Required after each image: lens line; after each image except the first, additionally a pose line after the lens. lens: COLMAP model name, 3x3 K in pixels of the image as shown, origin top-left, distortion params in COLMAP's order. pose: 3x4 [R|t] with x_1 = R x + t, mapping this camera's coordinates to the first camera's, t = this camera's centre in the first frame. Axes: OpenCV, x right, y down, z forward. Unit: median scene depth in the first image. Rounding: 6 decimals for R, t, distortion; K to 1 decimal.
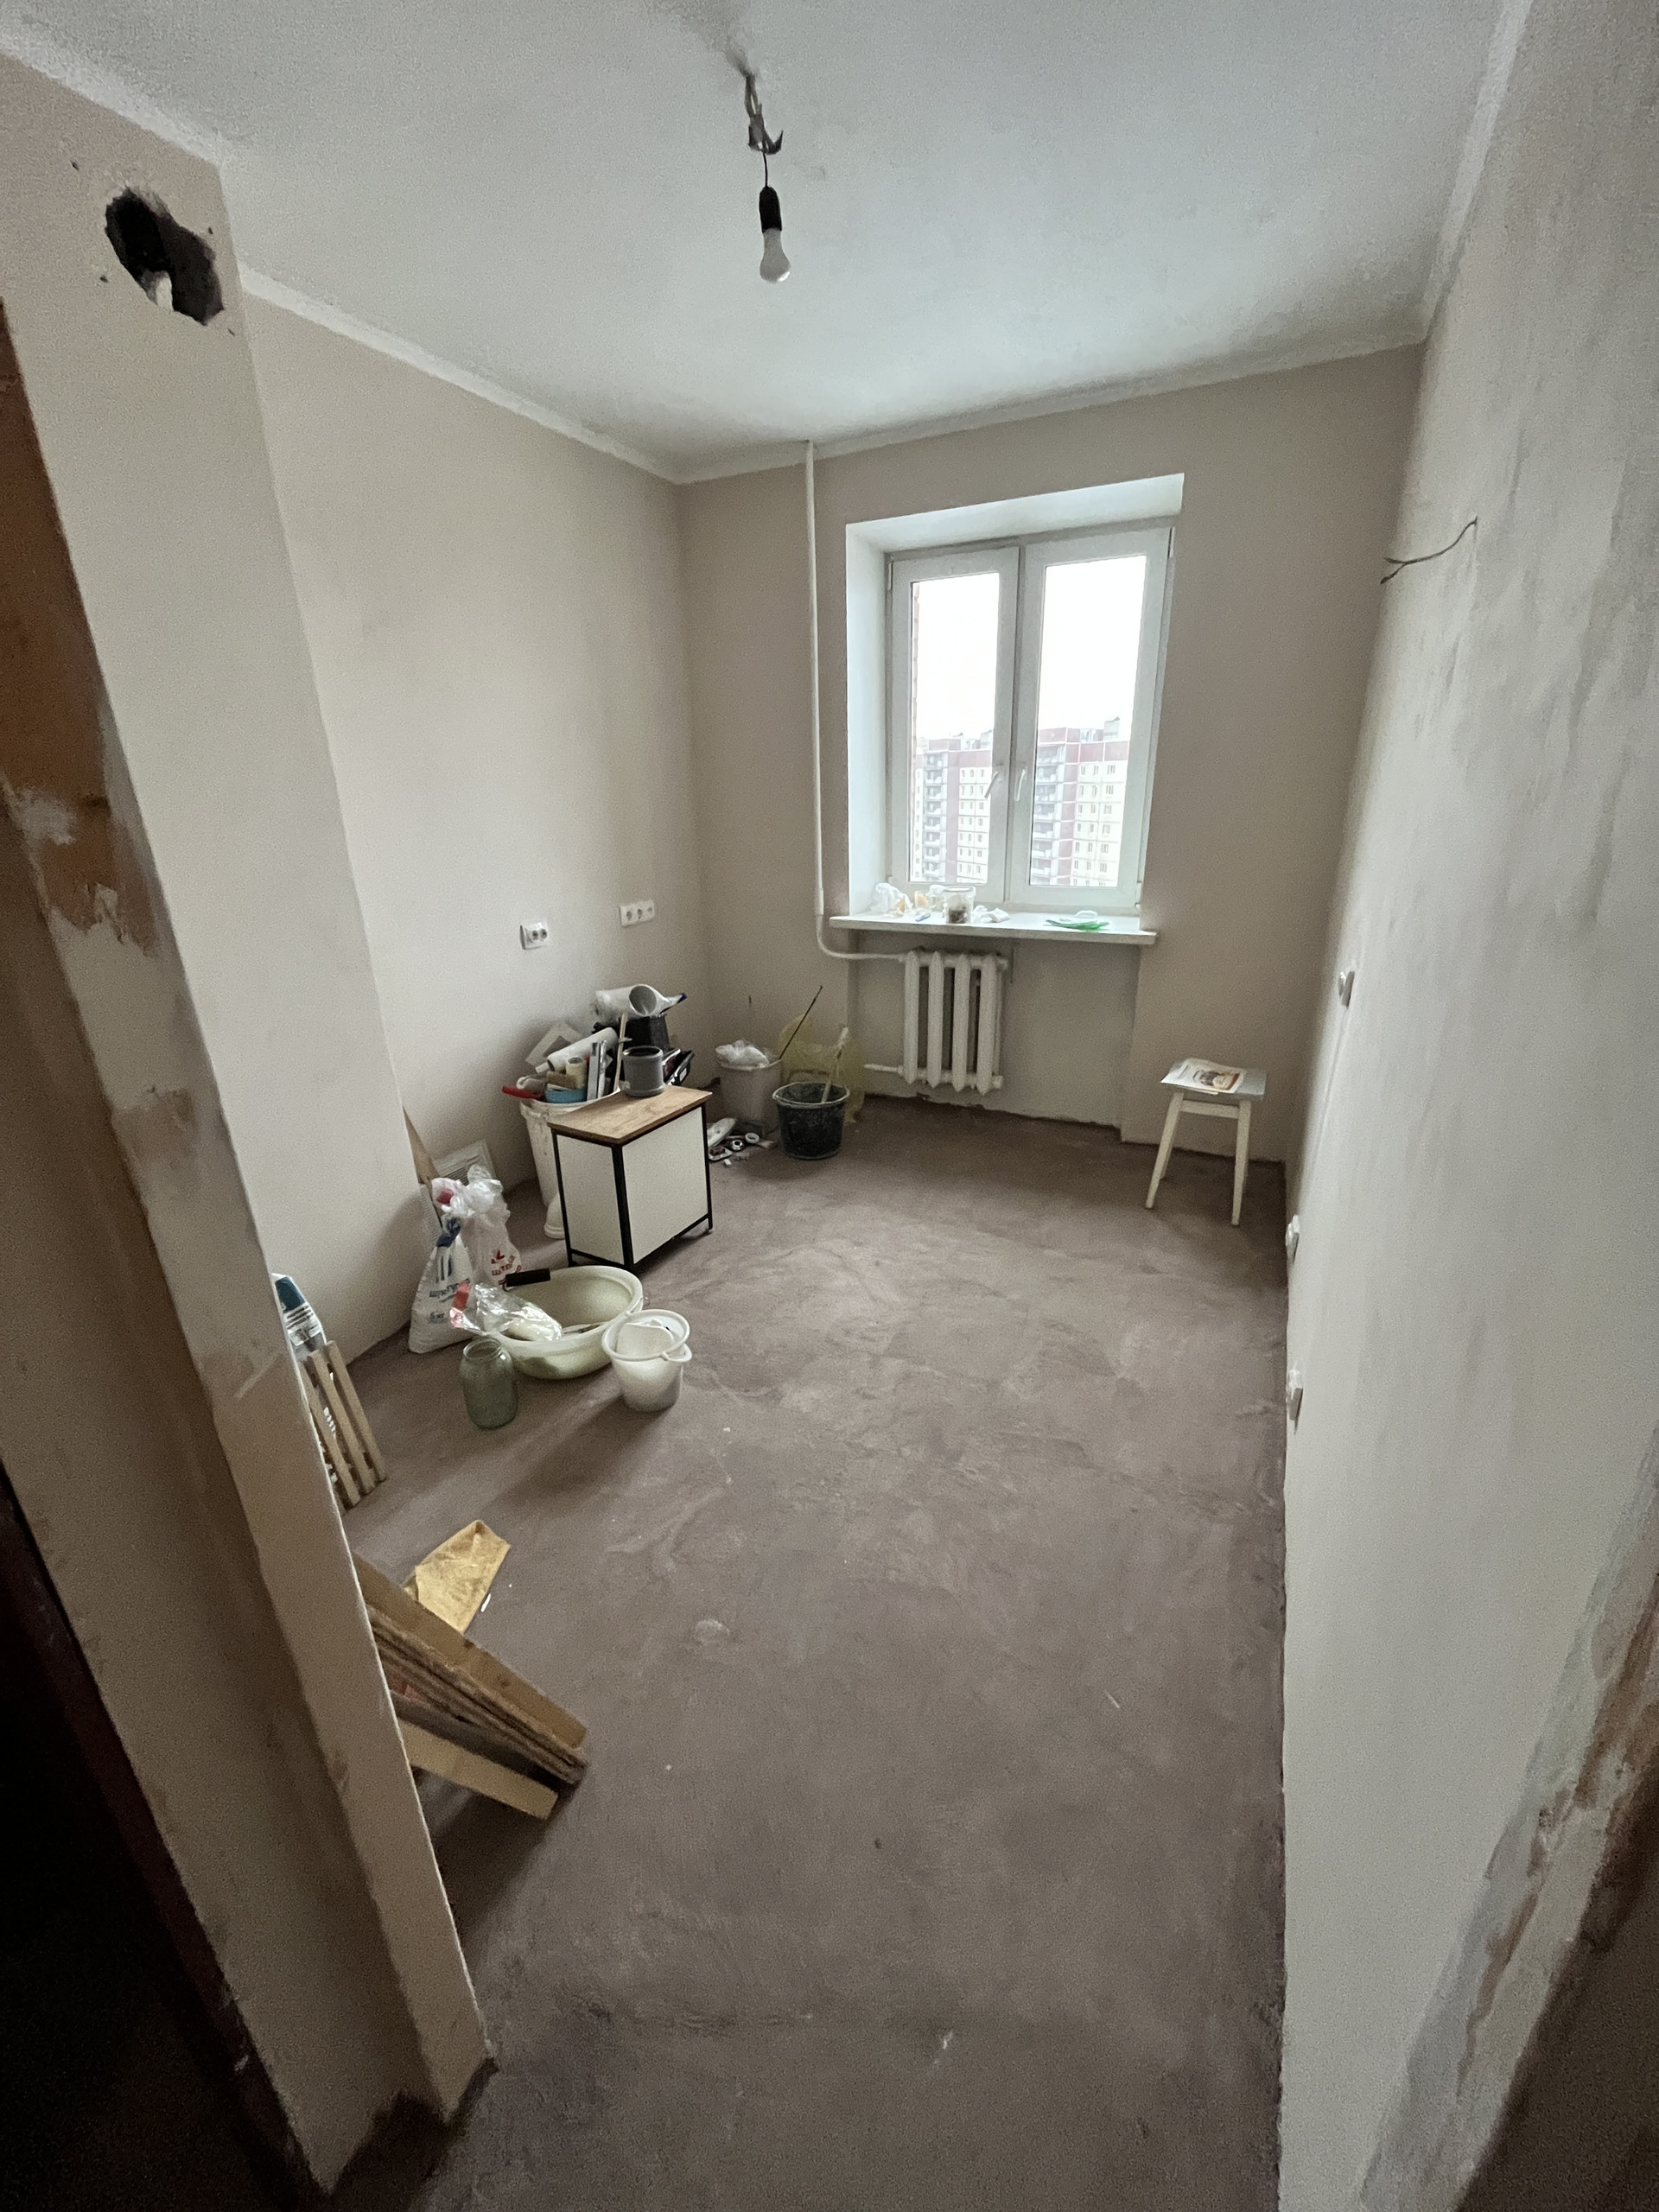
lens RADIAL K [[889.8, 0, 828.2], [0, 889.8, 1104.1], [0, 0, 1]] dist [-0.002932, -0.000189]
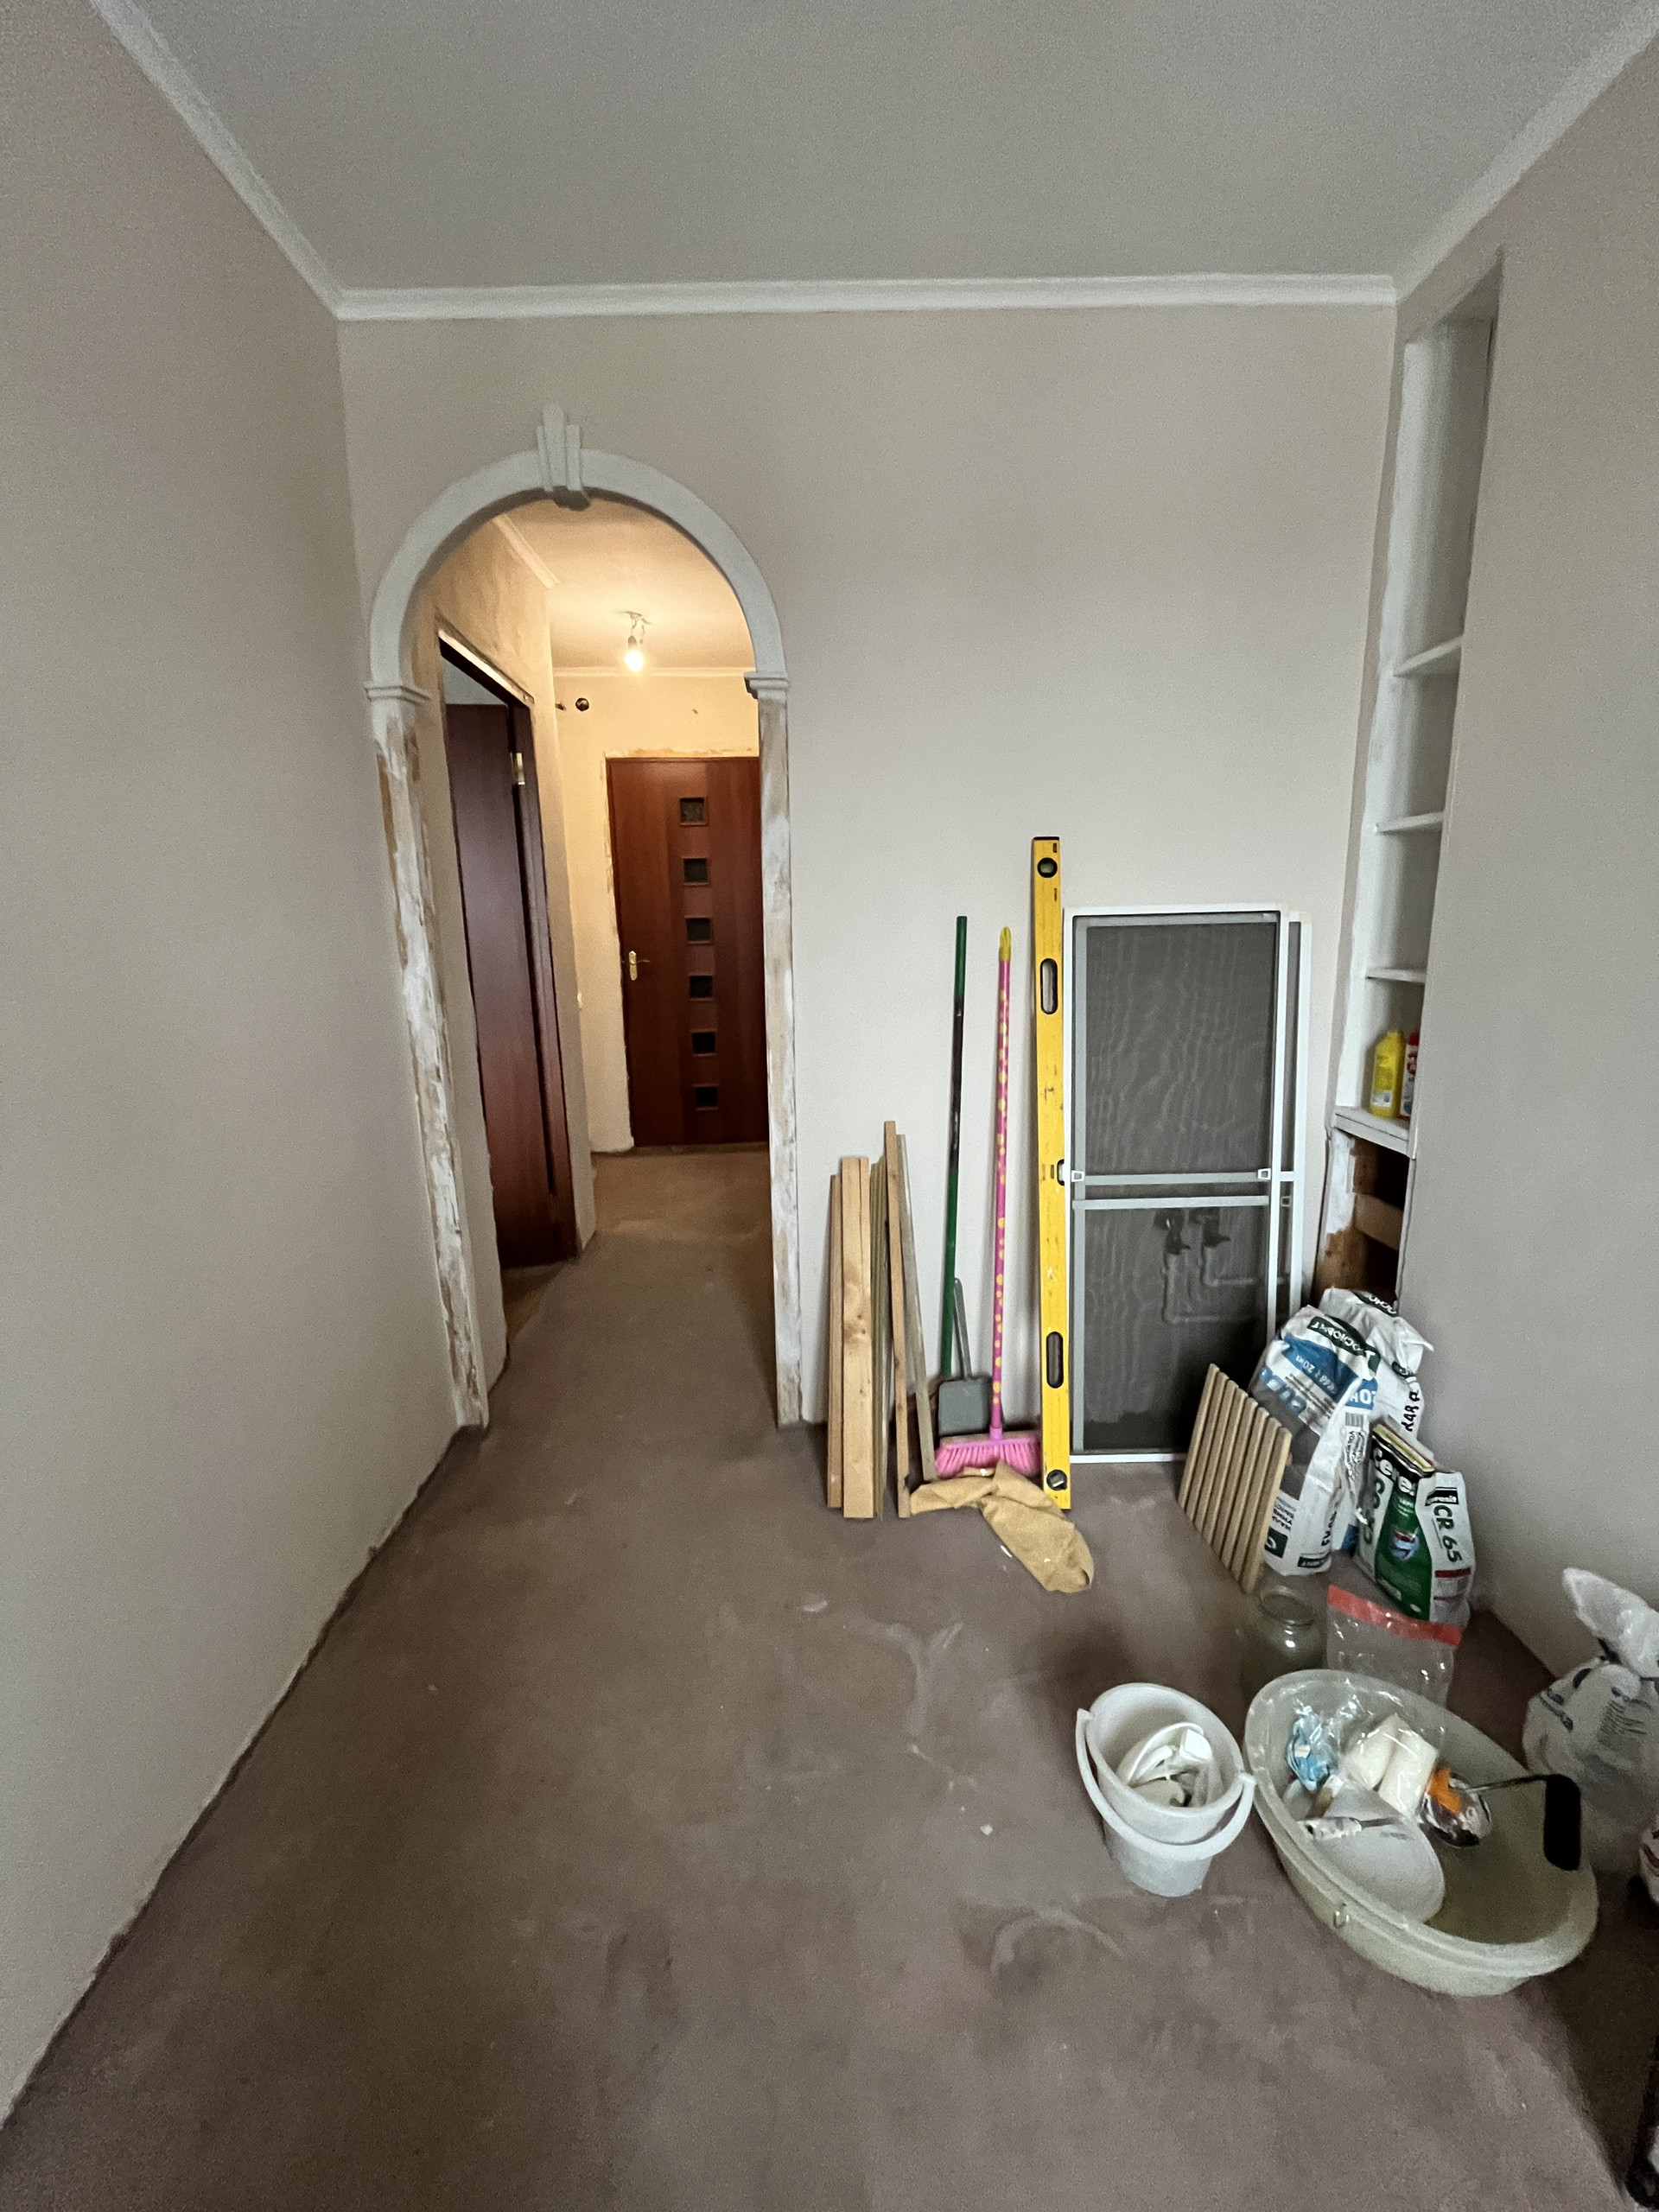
lens RADIAL K [[889.8, 0, 828.2], [0, 889.8, 1104.1], [0, 0, 1]] dist [-0.002932, -0.000189]
pose [[-0.884365, 0.134966, -0.446858, 0.169357], [-0.121931, 0.857263, 0.500232, -0.324129], [0.450589, 0.496874, -0.741677, 0.991469]]
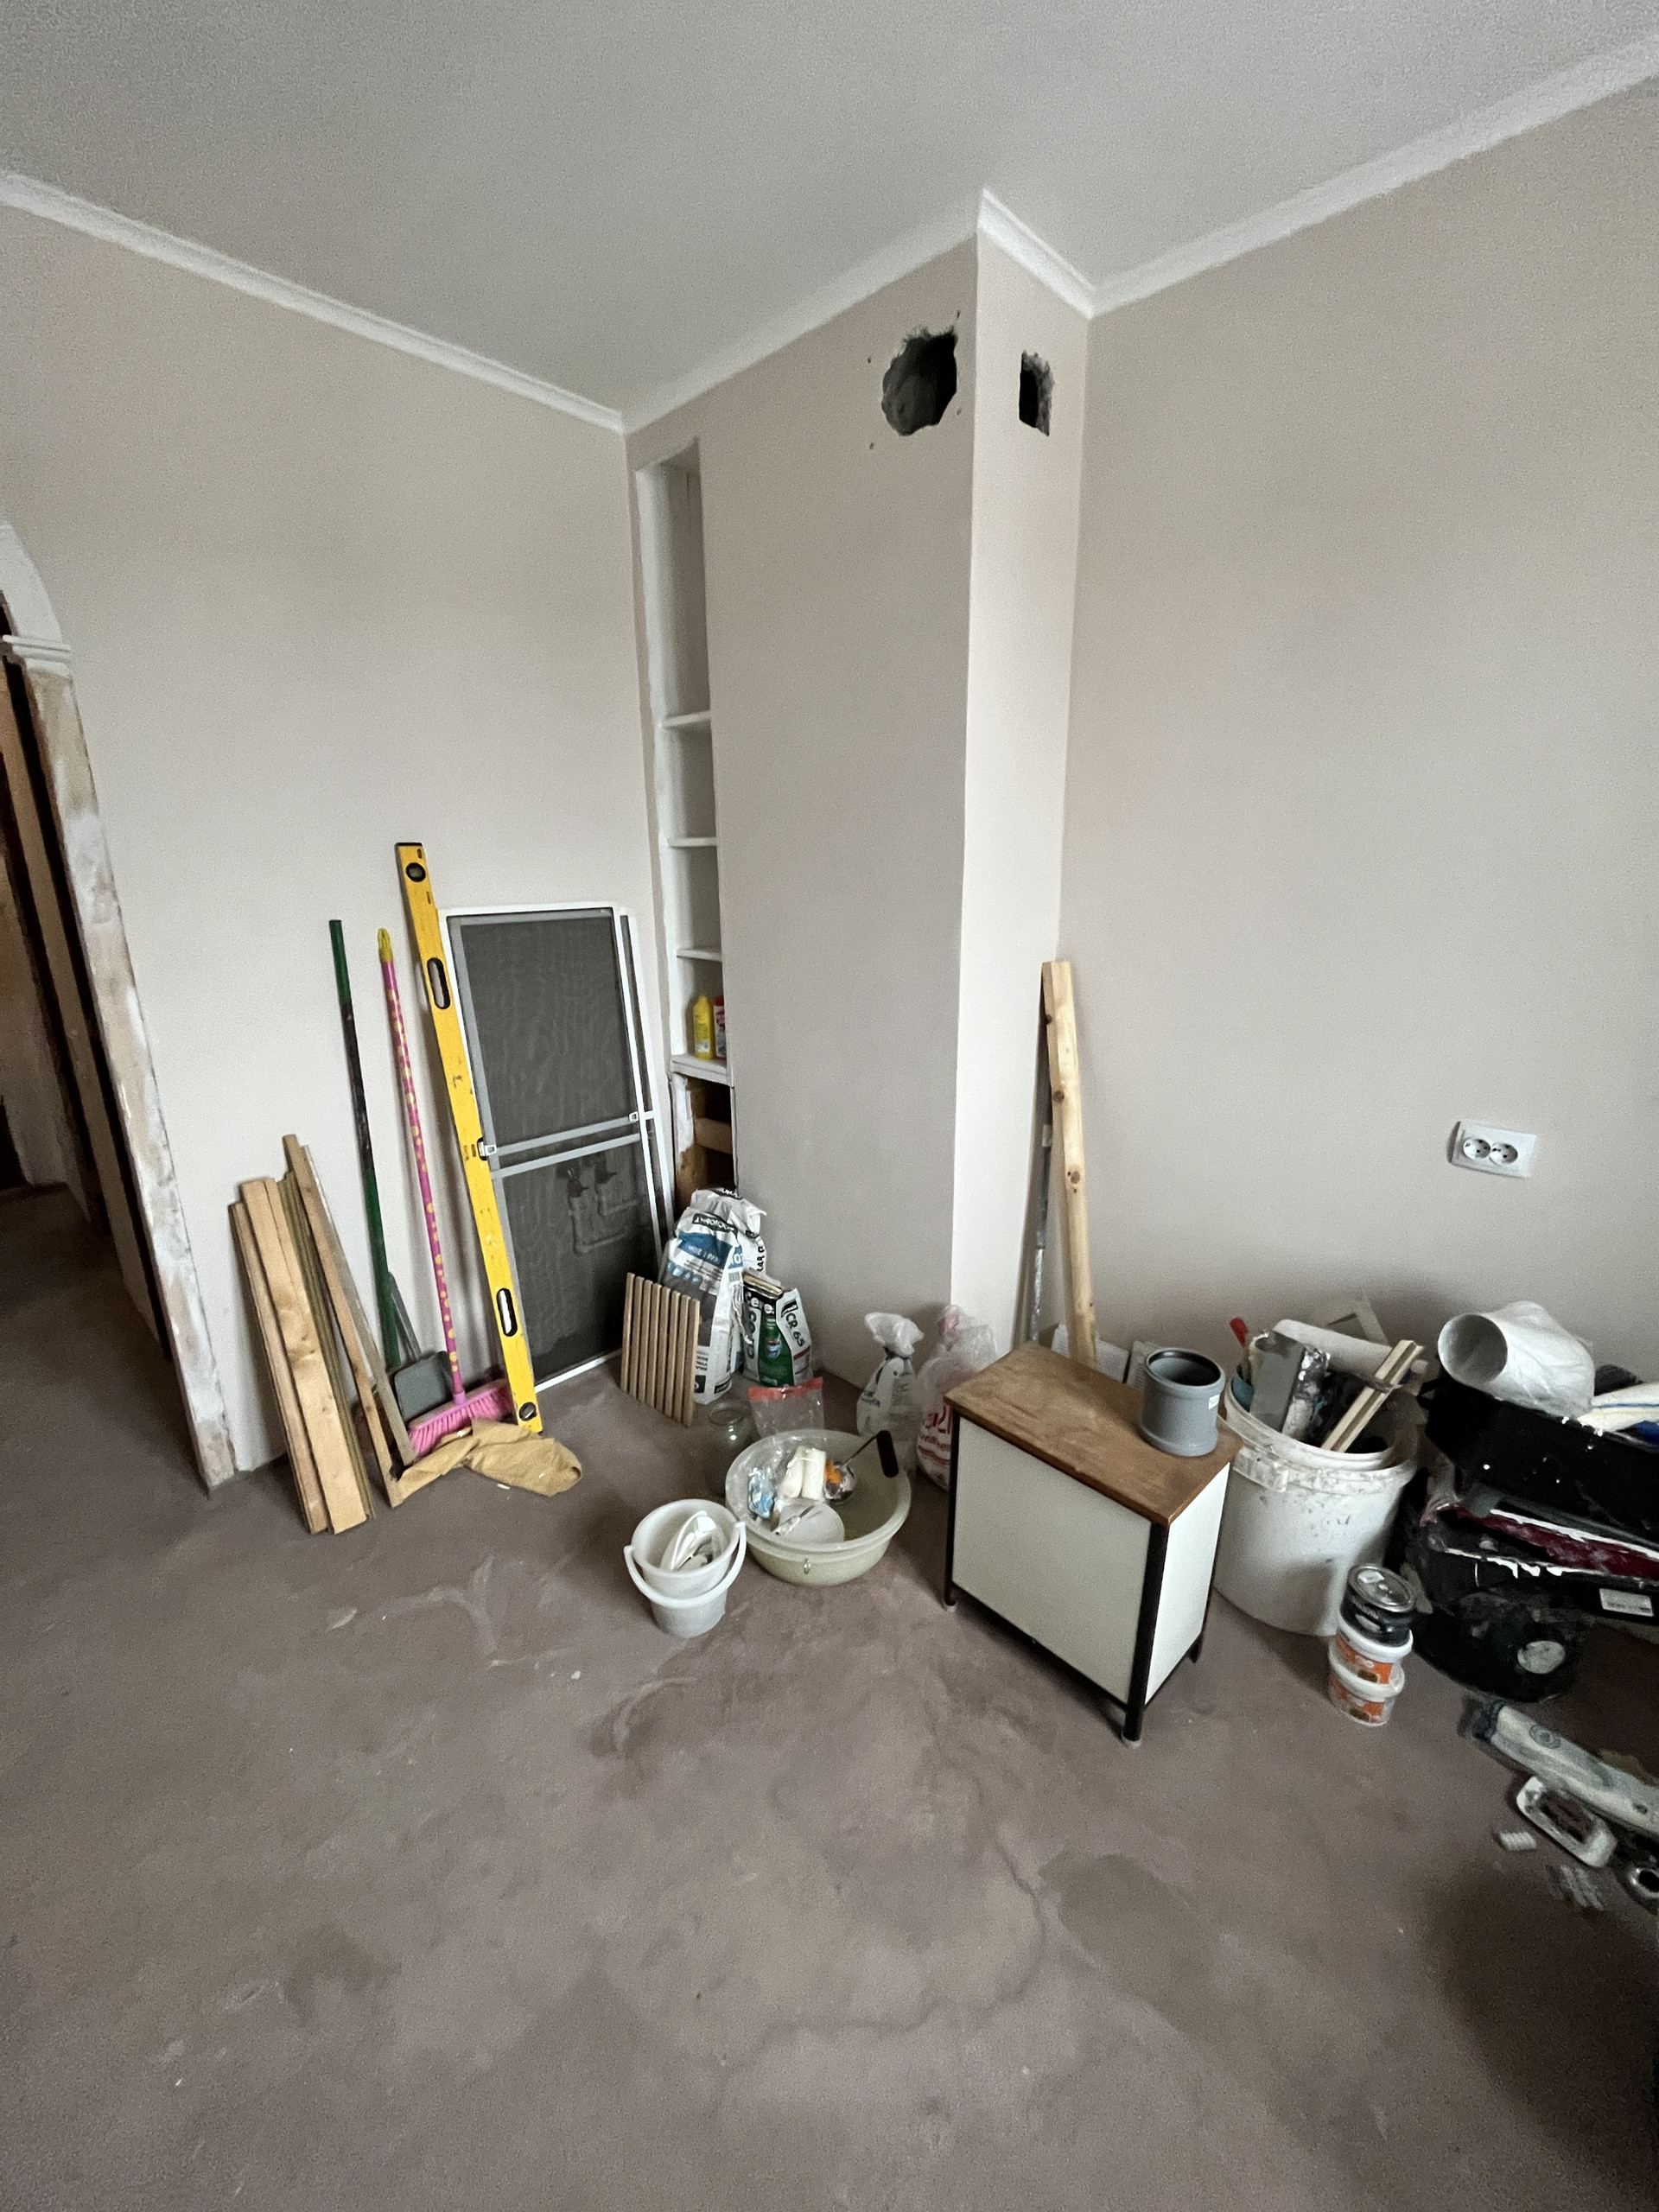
lens RADIAL K [[889.8, 0, 828.2], [0, 889.8, 1104.1], [0, 0, 1]] dist [-0.002932, -0.000189]
pose [[-0.295317, 0.281076, -0.913118, 0.342465], [-0.314264, 0.873982, 0.370667, -0.379366], [0.902234, 0.396424, -0.169770, 0.969384]]
